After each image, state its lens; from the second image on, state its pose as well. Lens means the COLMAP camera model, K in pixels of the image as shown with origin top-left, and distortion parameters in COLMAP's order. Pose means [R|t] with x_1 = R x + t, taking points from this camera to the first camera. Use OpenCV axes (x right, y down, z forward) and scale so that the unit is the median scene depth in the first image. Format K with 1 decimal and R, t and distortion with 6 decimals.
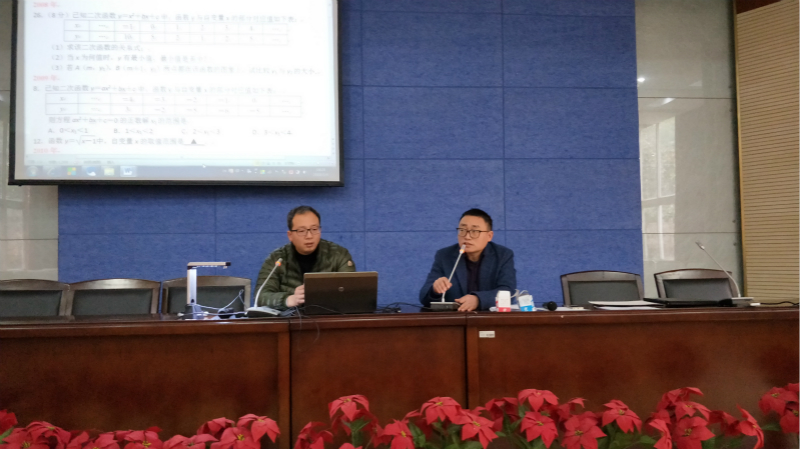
lens RADIAL K [[640.9, 0, 400.0], [0, 640.9, 224.5], [0, 0, 1]] dist [0.221847, -0.619220]
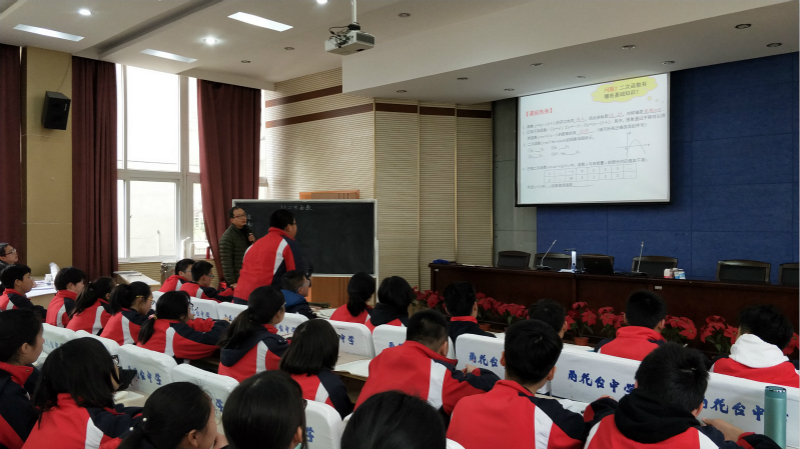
lens RADIAL K [[637.1, 0, 400.0], [0, 637.1, 224.5], [0, 0, 1]] dist [0.046824, -0.121014]
pose [[0.649991, 0.019872, -0.759682, 0.697918], [0.018329, 0.998957, 0.041813, -0.086648], [0.759721, -0.041102, 0.648949, -0.614600]]
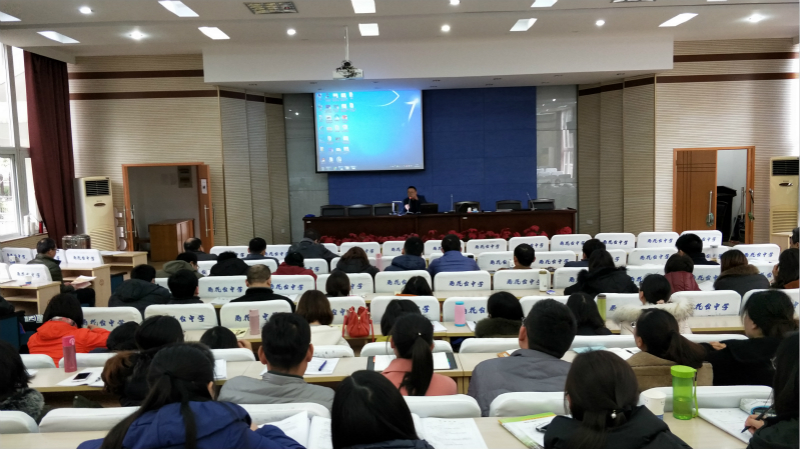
lens RADIAL K [[640.9, 0, 400.0], [0, 640.9, 224.5], [0, 0, 1]] dist [0.221847, -0.619220]
pose [[0.996624, -0.003138, -0.082037, 0.033273], [0.014166, 0.990854, 0.134196, -0.196714], [0.080865, -0.134905, 0.987553, -1.752382]]
